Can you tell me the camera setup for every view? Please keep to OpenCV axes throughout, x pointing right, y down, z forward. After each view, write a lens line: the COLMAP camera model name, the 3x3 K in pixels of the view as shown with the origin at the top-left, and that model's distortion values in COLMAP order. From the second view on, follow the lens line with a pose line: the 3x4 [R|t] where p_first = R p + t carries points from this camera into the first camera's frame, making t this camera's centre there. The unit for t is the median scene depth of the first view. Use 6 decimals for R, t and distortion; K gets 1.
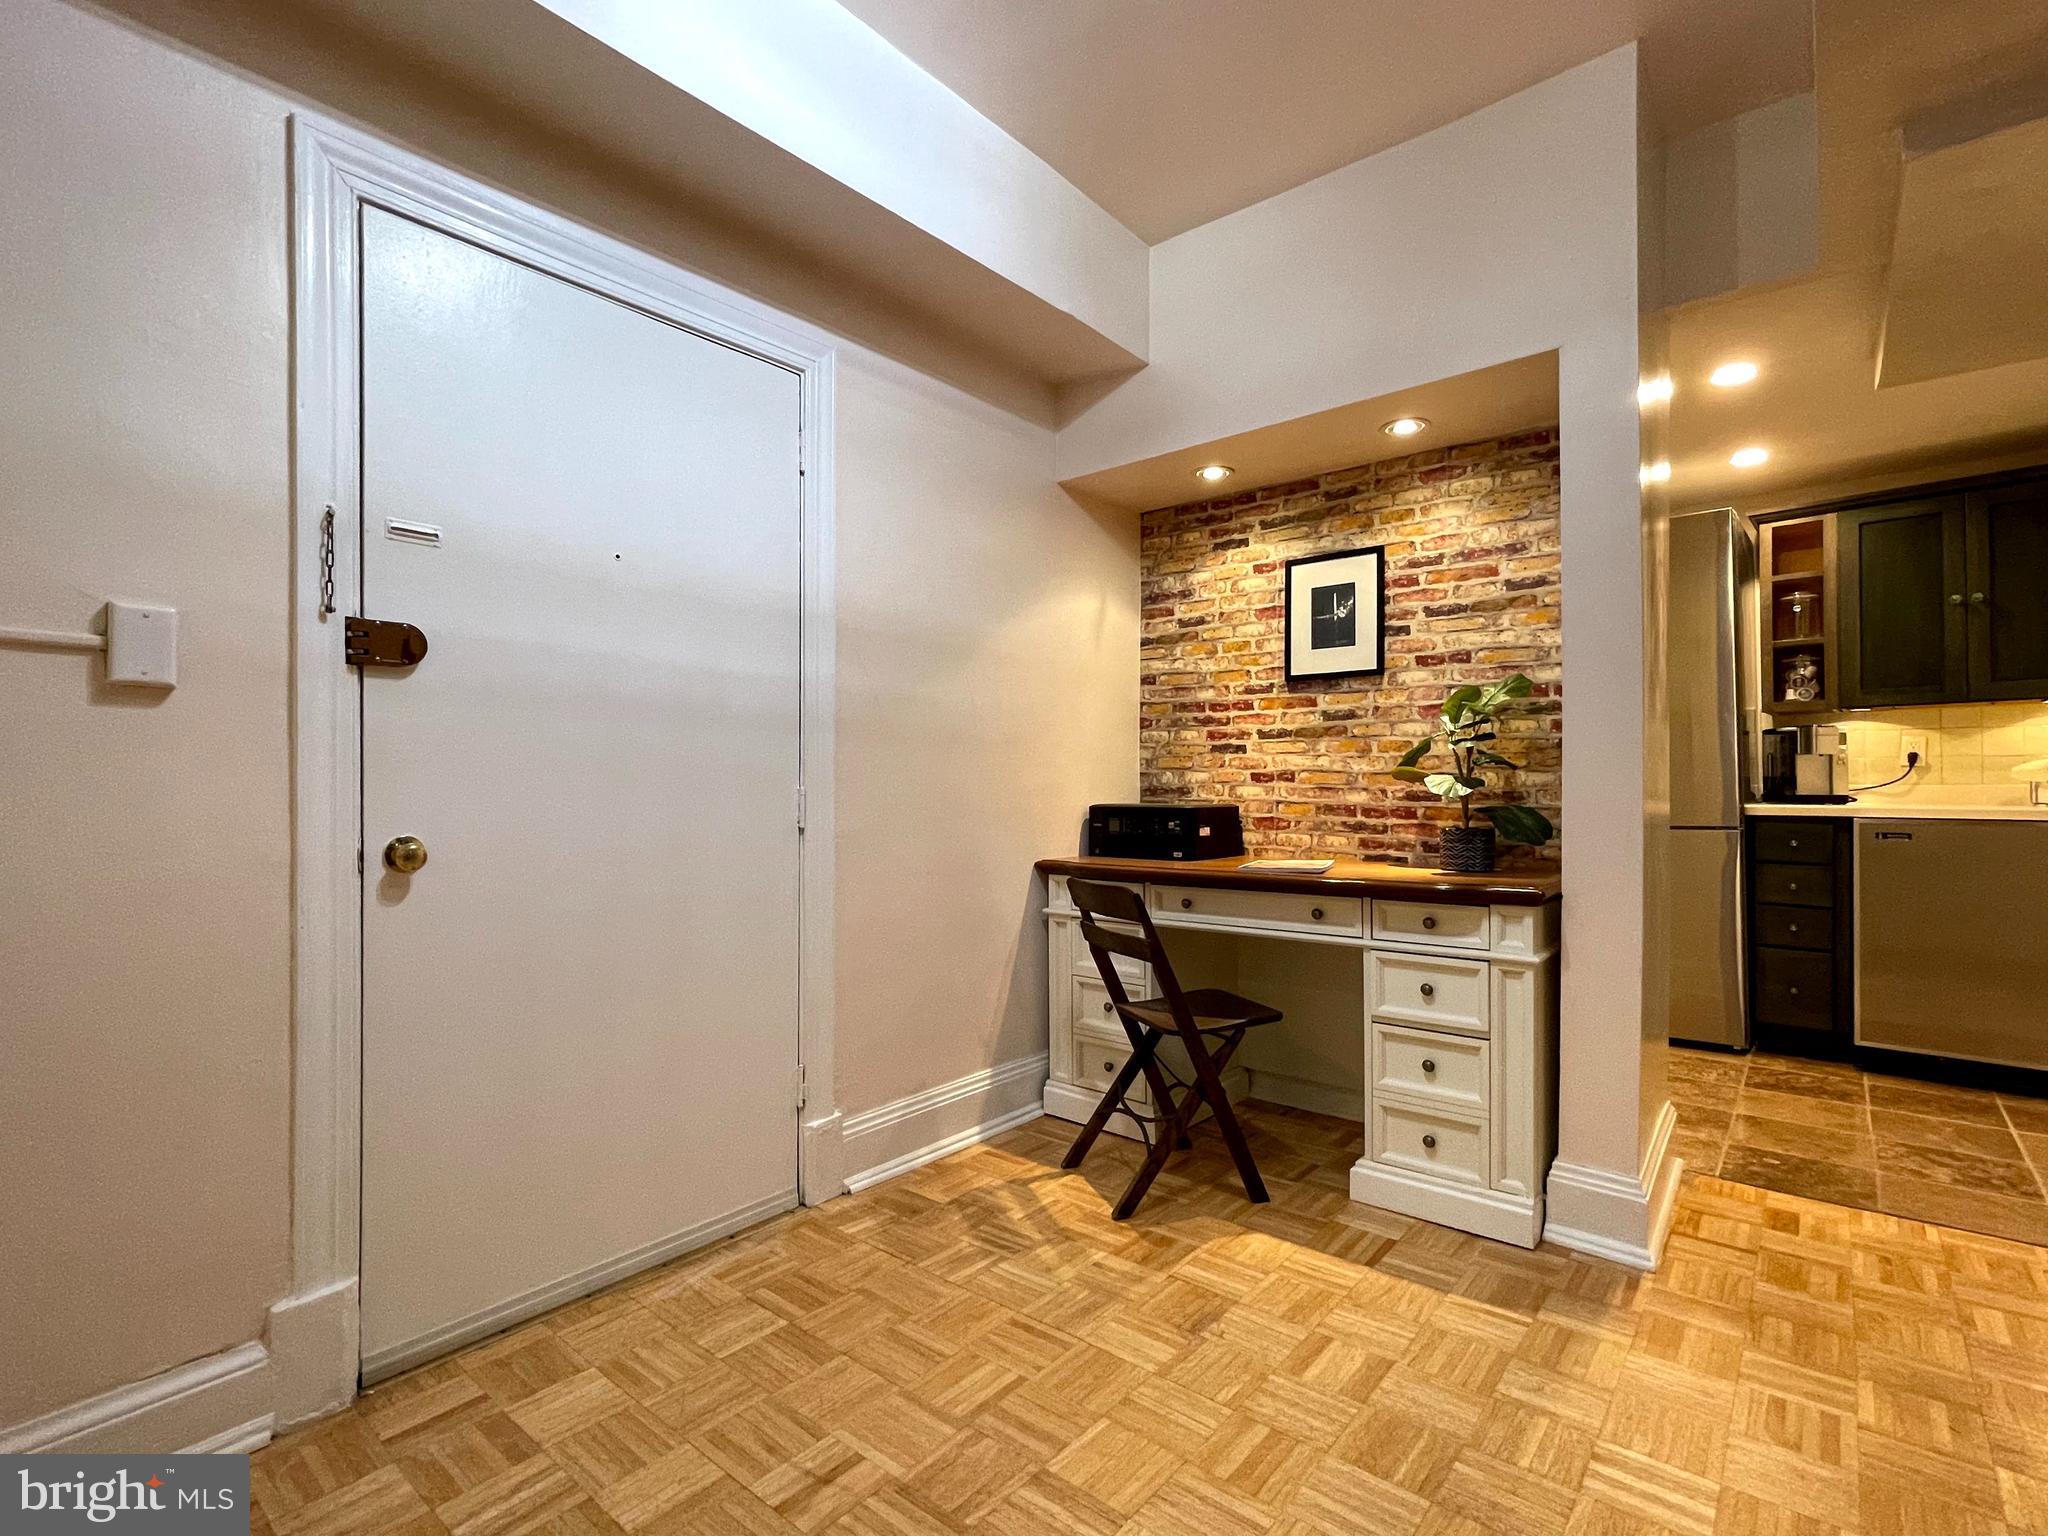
lens RADIAL K [[954.5, 0, 1025.5], [0, 954.5, 774.3], [0, 0, 1]] dist [-0.000646, 0.000043]
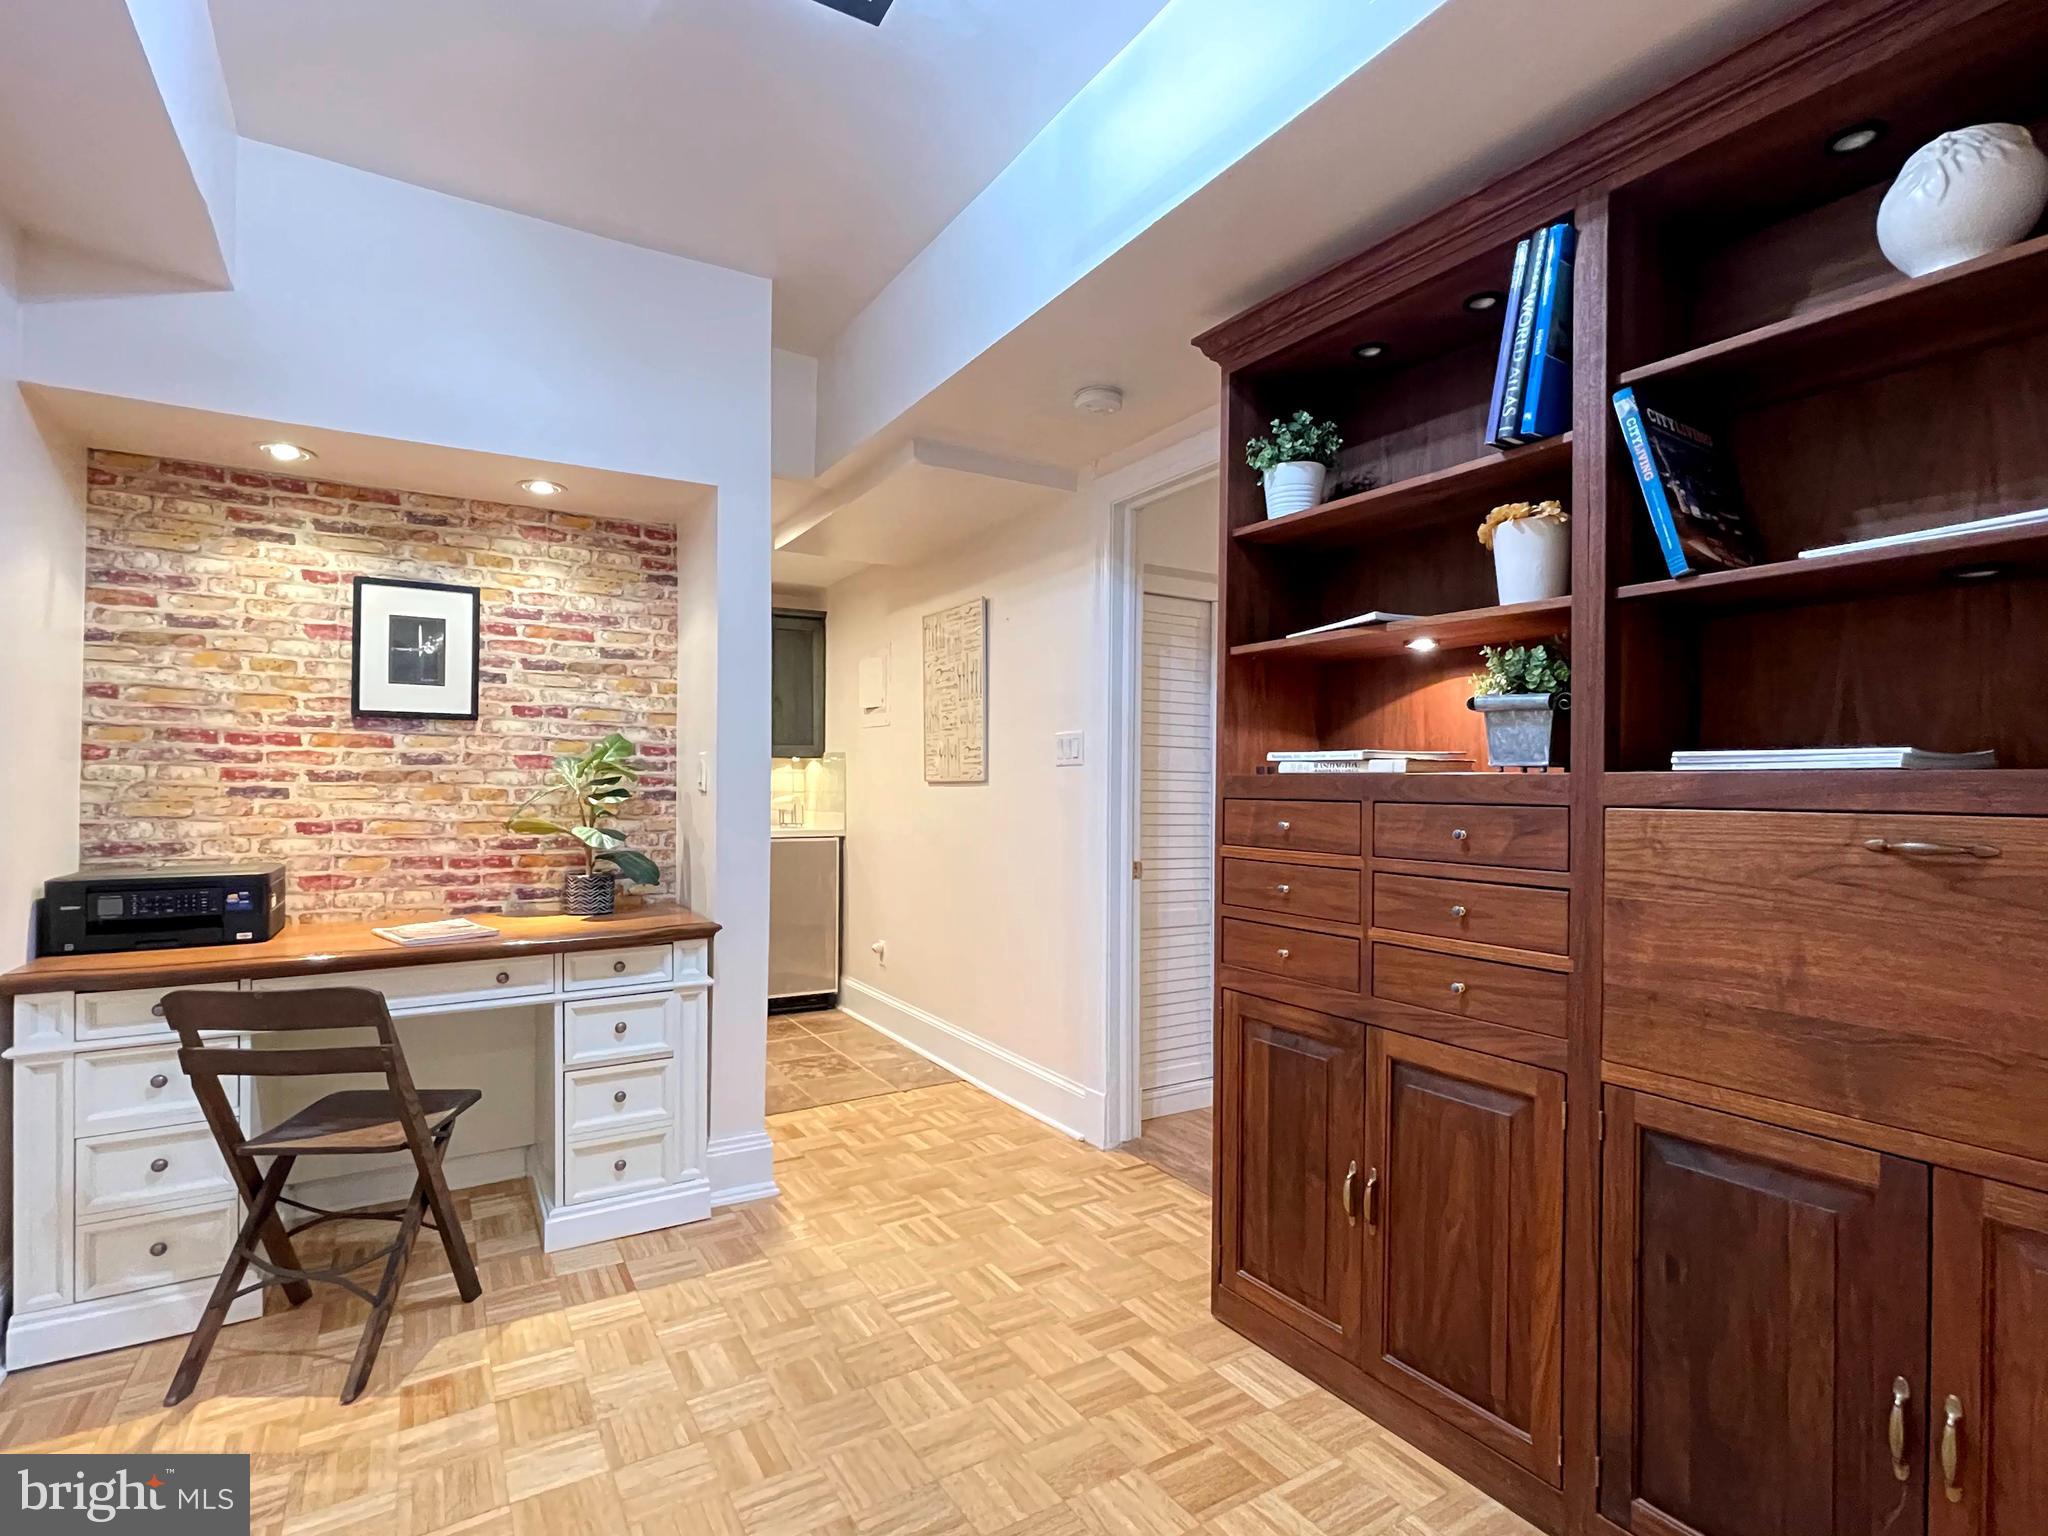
lens RADIAL K [[981.2, 0, 1001.6], [0, 981.2, 775.3], [0, 0, 1]] dist [-0.004580, 0.001271]
pose [[0.329508, 0.013059, 0.944062, -0.382692], [-0.015579, 0.999843, -0.008393, -0.047605], [-0.944024, -0.011942, 0.329660, 0.162894]]
